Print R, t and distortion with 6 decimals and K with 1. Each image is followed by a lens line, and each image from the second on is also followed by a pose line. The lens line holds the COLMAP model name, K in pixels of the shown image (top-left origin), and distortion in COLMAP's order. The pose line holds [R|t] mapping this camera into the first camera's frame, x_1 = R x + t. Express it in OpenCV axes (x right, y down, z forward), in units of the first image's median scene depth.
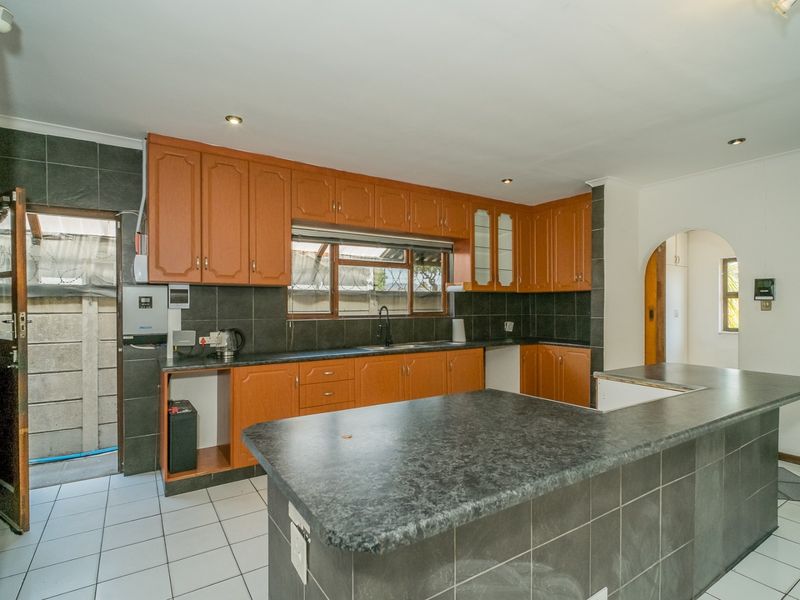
lens RADIAL K [[413.9, 0, 399.5], [0, 413.9, 303.2], [0, 0, 1]] dist [-0.002875, -0.000430]
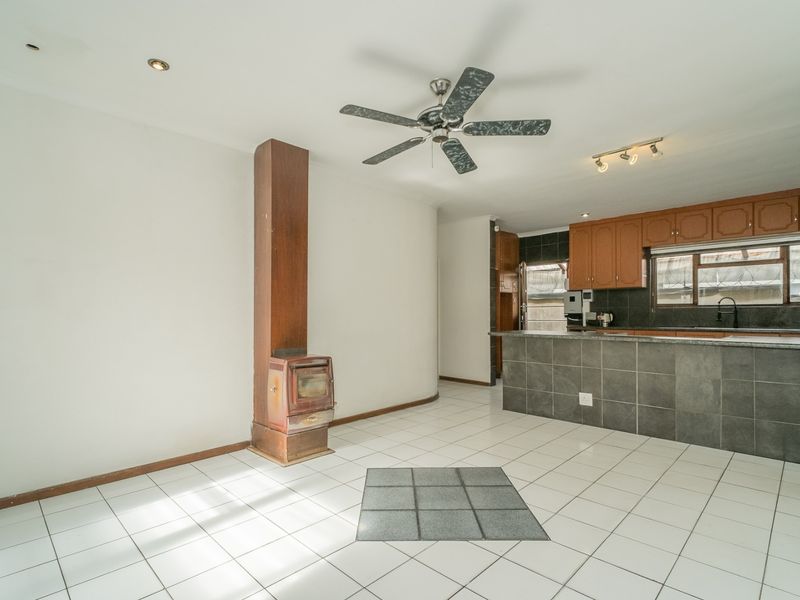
lens RADIAL K [[413.9, 0, 399.4], [0, 413.9, 304.0], [0, 0, 1]] dist [-0.002875, -0.000430]
pose [[0.215533, -0.010409, -0.976441, 1.203642], [0.014659, 0.999865, -0.007423, 0.025074], [0.976387, -0.012713, 0.215656, -0.343137]]
